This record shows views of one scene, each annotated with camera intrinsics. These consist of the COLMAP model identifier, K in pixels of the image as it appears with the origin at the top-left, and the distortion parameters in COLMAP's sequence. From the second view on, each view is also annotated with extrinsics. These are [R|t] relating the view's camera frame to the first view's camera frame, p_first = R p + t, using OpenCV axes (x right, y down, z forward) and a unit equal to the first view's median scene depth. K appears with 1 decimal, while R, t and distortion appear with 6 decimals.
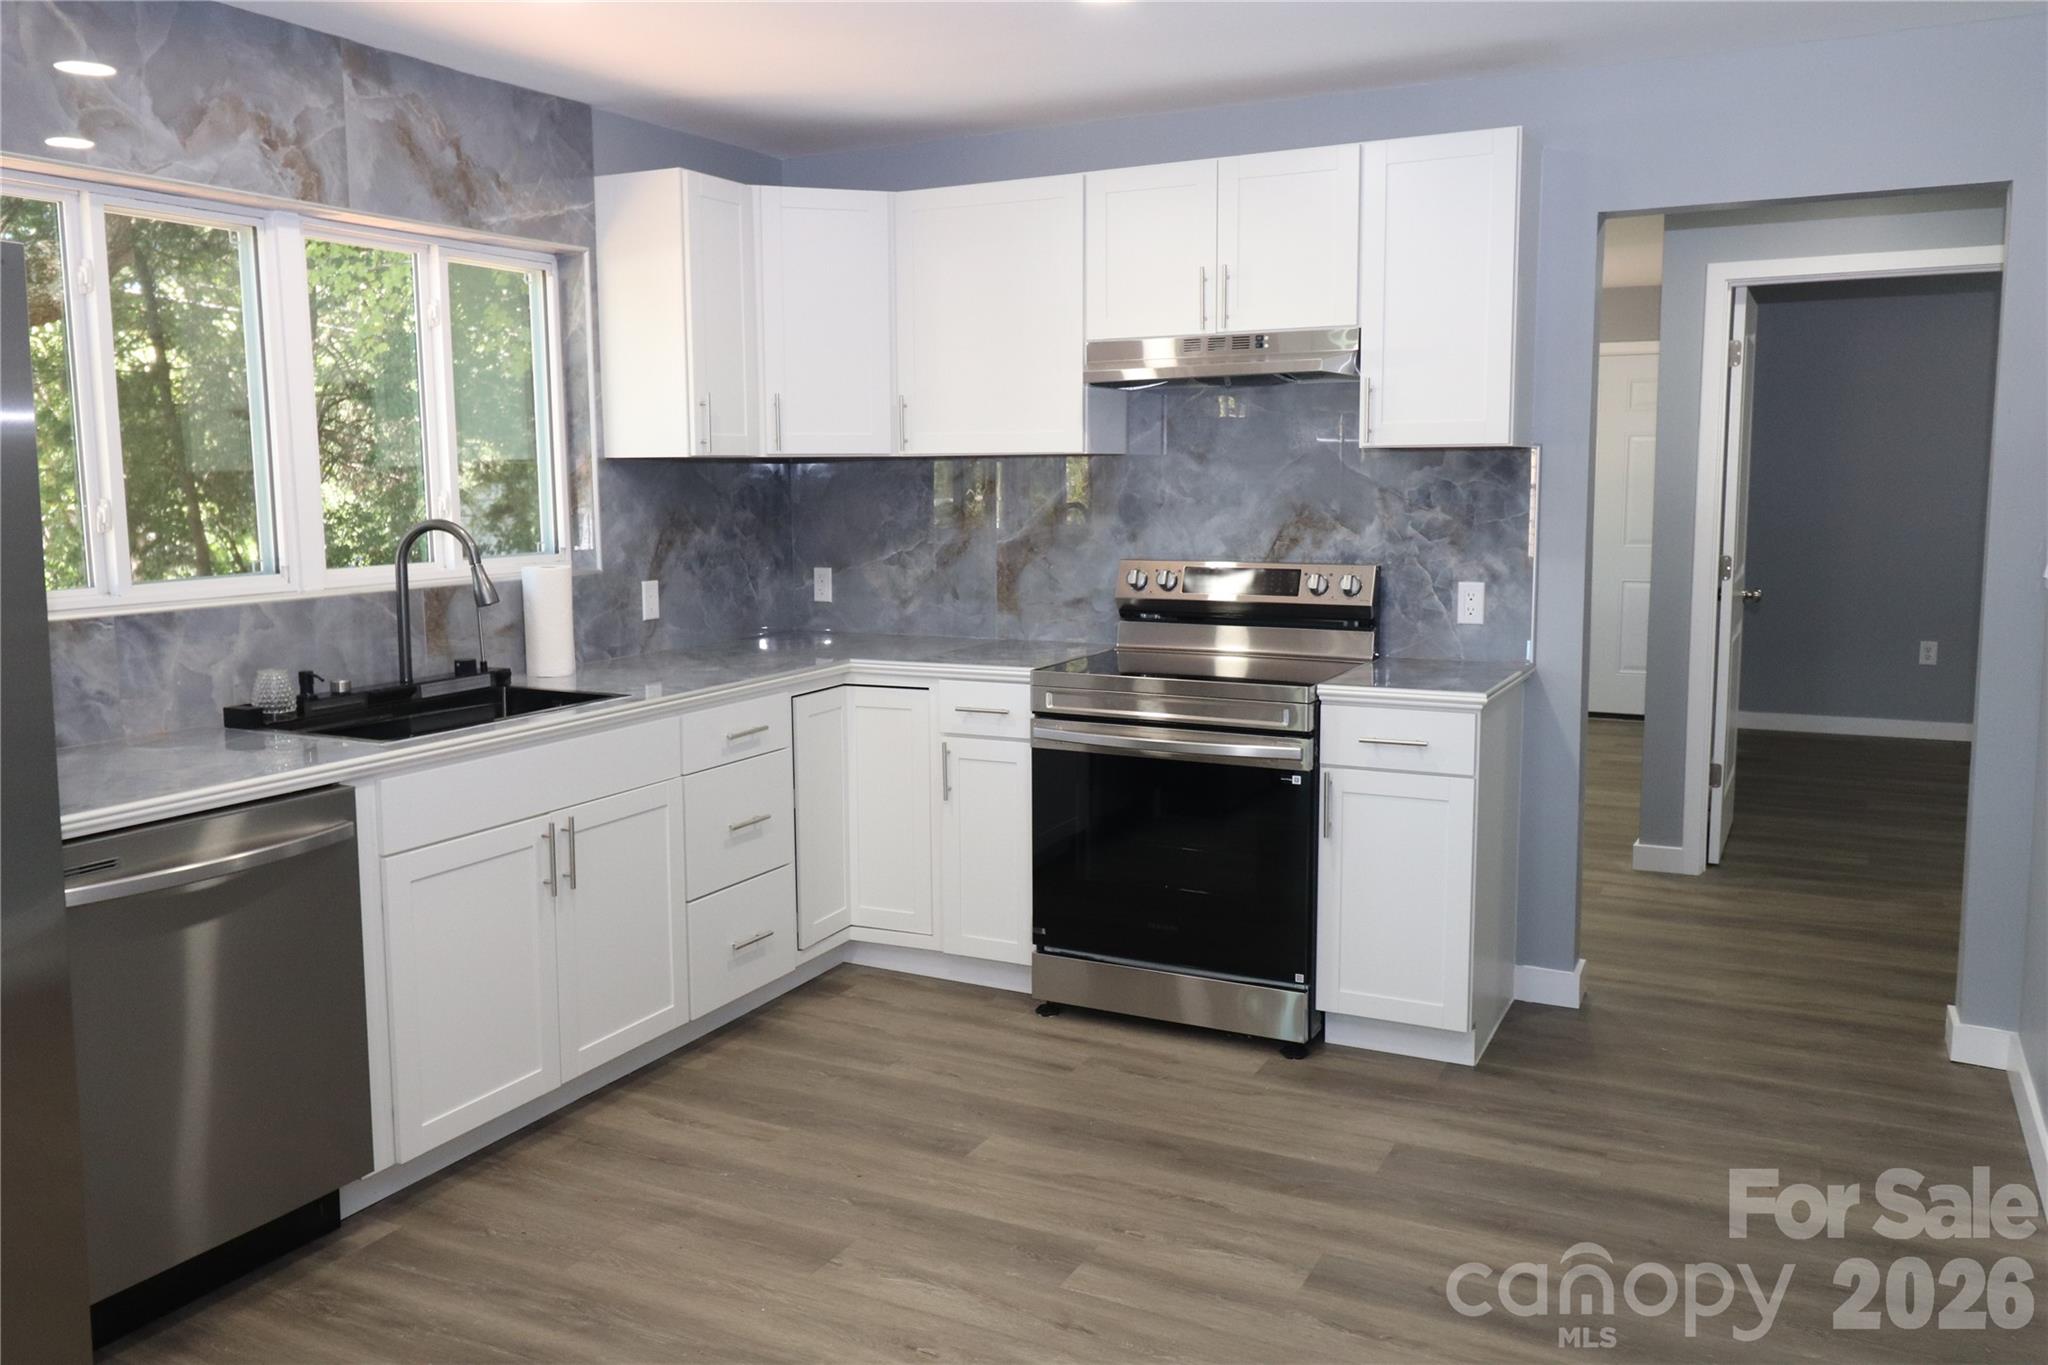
lens RADIAL K [[1606.2, 0, 998.0], [0, 1606.2, 664.5], [0, 0, 1]] dist [0.014668, -0.012289]
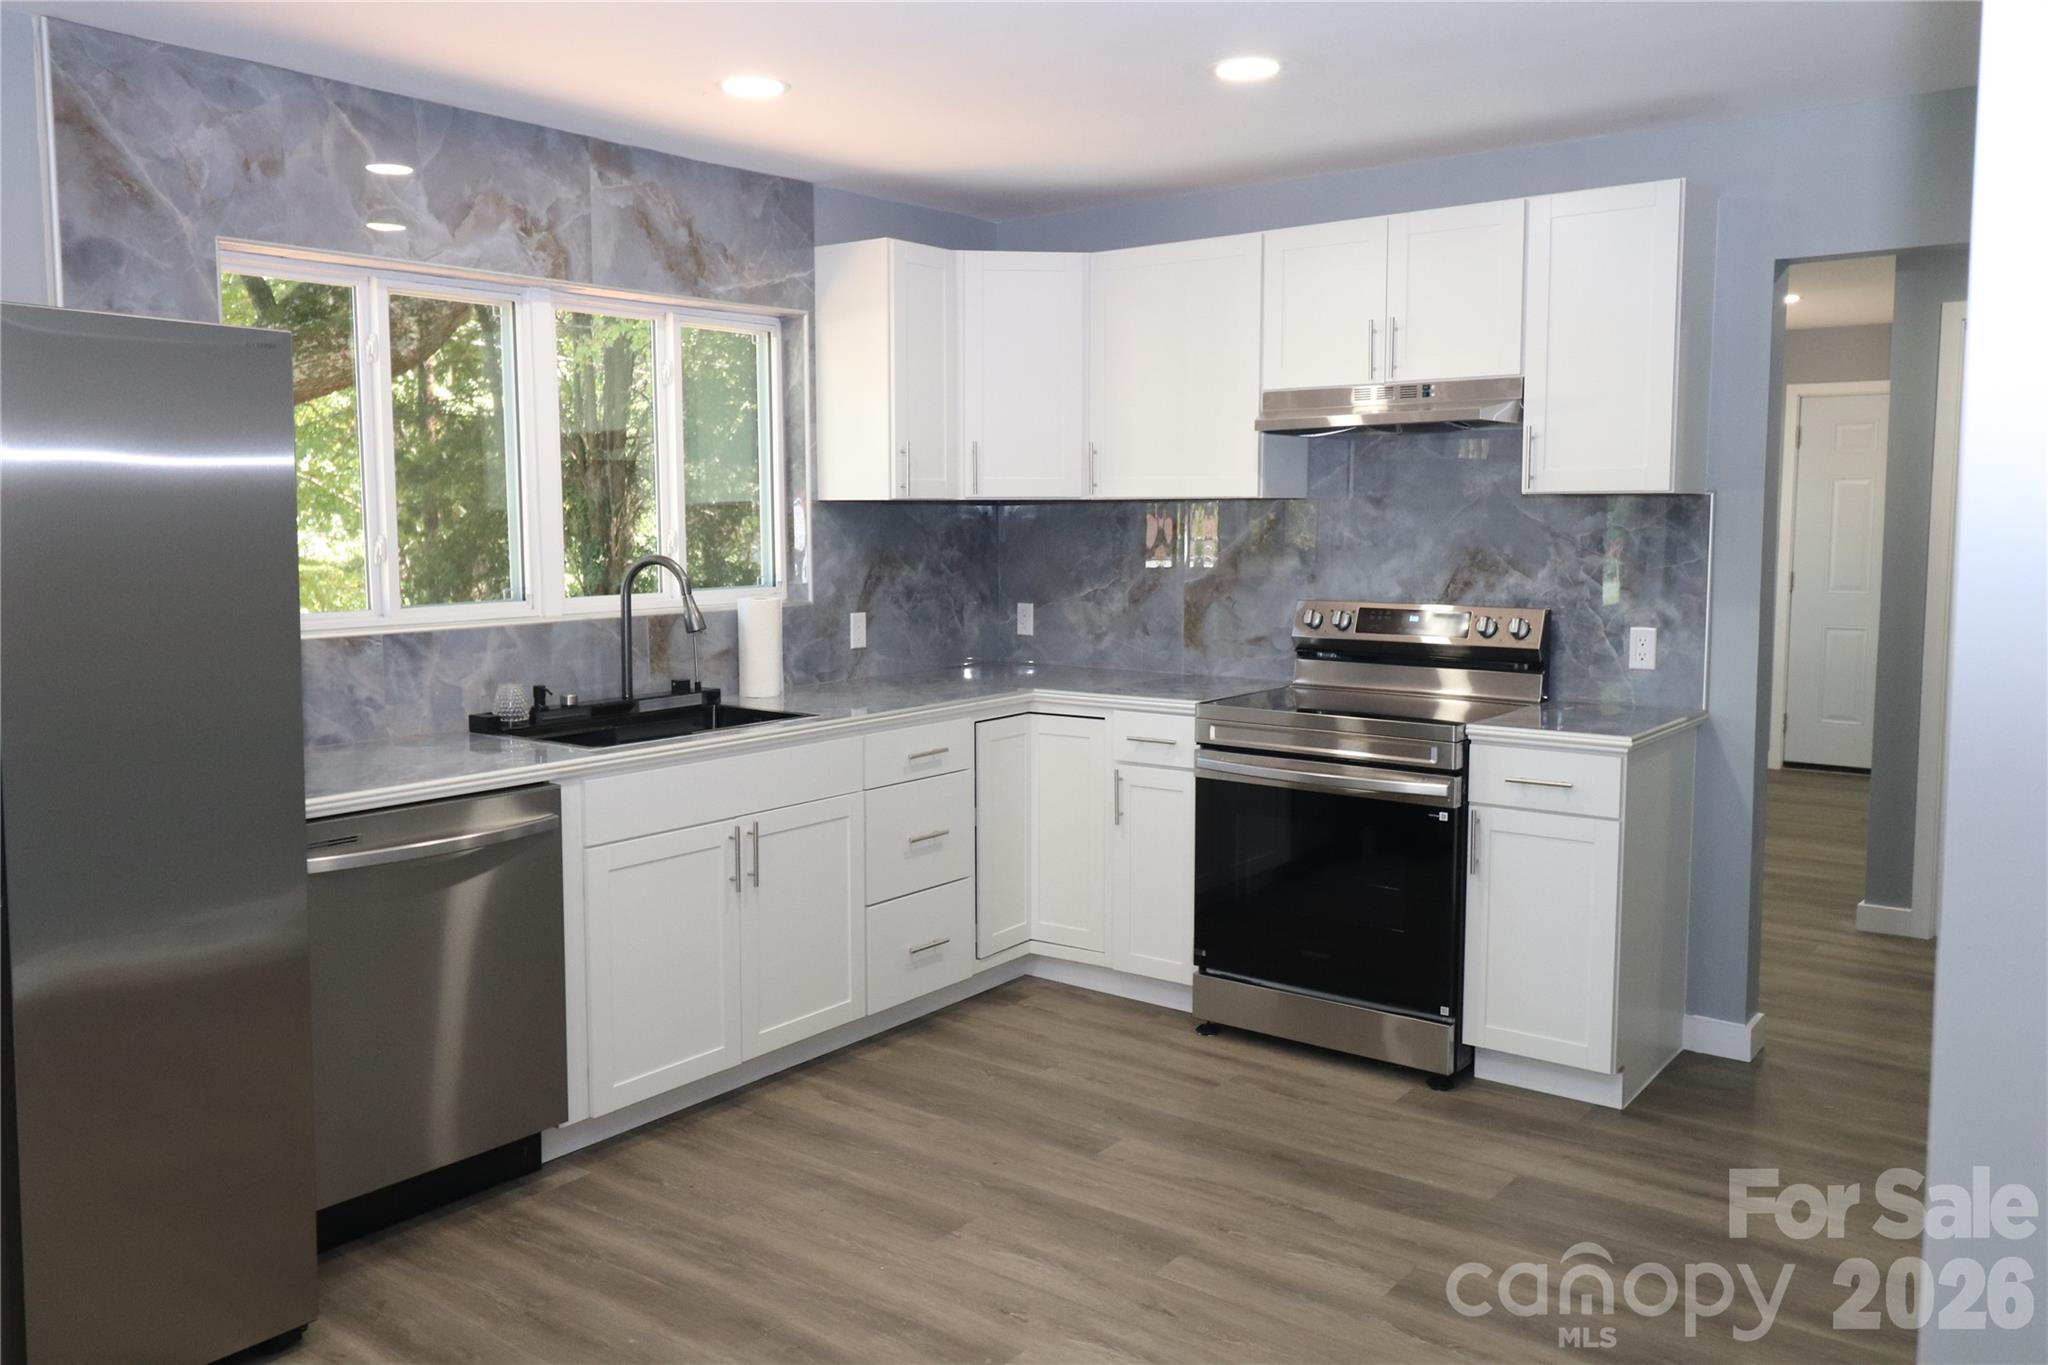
lens RADIAL K [[1606.2, 0, 998.0], [0, 1606.2, 664.5], [0, 0, 1]] dist [0.014668, -0.012289]
pose [[0.983141, 0.022390, -0.181473, 0.084325], [-0.026609, 0.999429, -0.020843, 0.003558], [0.180903, 0.025321, 0.983175, -0.059578]]
